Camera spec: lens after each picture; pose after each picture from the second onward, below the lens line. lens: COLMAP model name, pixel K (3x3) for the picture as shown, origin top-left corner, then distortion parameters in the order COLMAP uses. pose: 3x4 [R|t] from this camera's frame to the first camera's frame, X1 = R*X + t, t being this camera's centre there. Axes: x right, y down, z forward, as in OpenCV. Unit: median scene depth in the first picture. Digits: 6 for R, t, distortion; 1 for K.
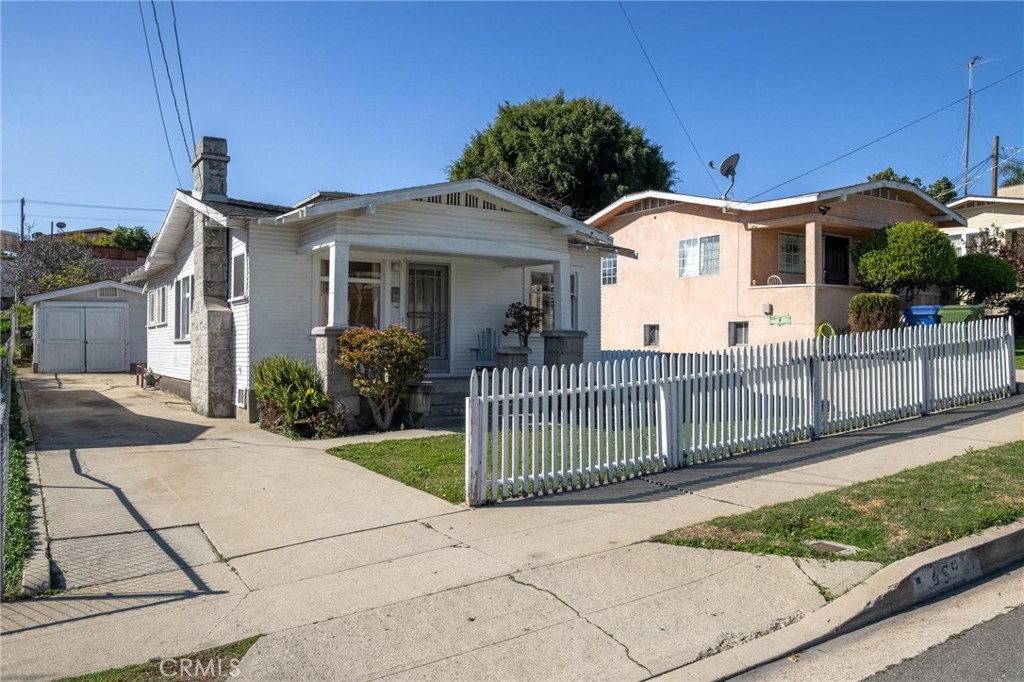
lens RADIAL K [[809.5, 0, 513.2], [0, 809.5, 343.5], [0, 0, 1]] dist [0.006782, 0.003874]
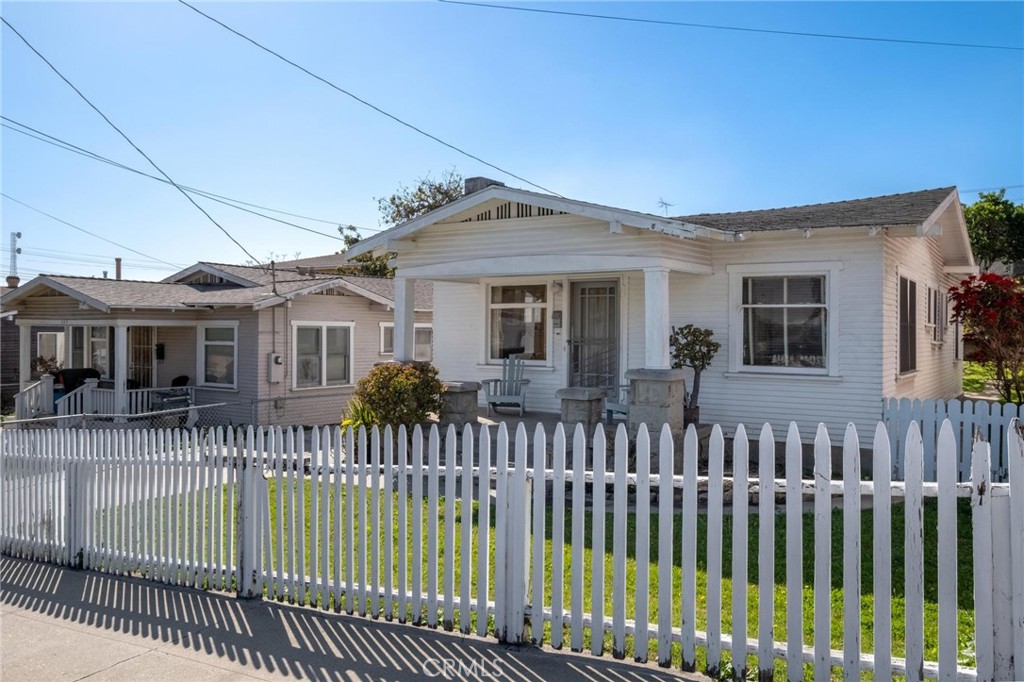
lens RADIAL K [[809.5, 0, 513.4], [0, 809.5, 334.4], [0, 0, 1]] dist [0.006782, 0.003874]
pose [[0.397950, 0.004381, -0.917397, 0.398057], [0.003658, 0.999973, 0.006362, -0.031062], [0.917400, -0.005888, 0.397923, 0.377151]]
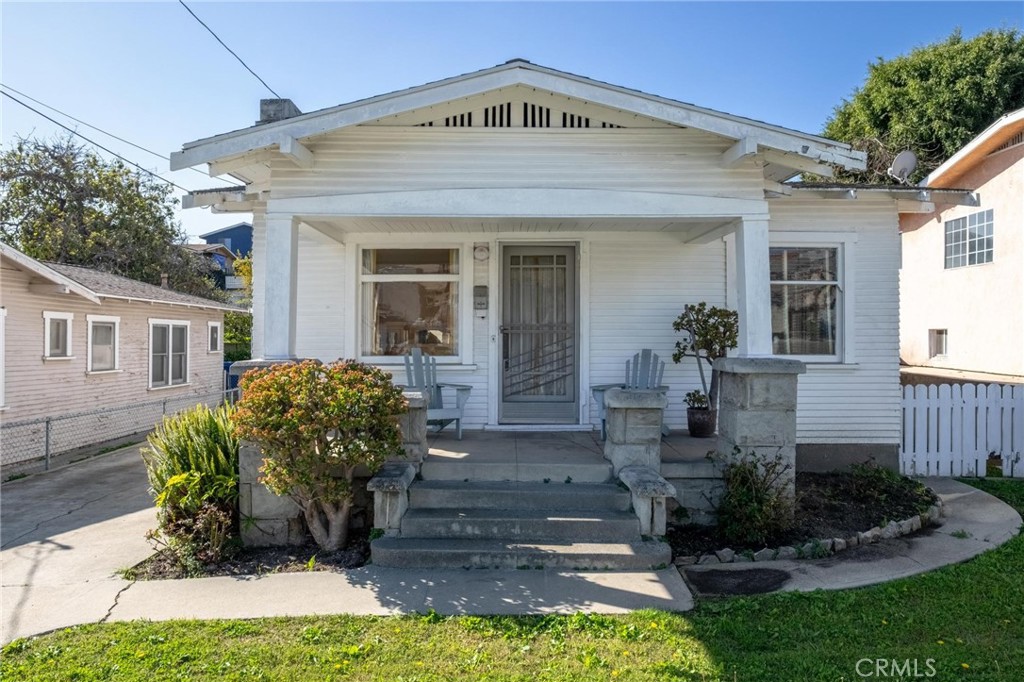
lens RADIAL K [[693.7, 0, 509.4], [0, 693.7, 340.1], [0, 0, 1]] dist [0.003486, 0.007885]
pose [[0.846871, -0.003851, -0.531784, 0.098234], [0.007501, 0.999961, 0.004705, -0.018662], [0.531745, -0.007973, 0.846867, 0.346330]]
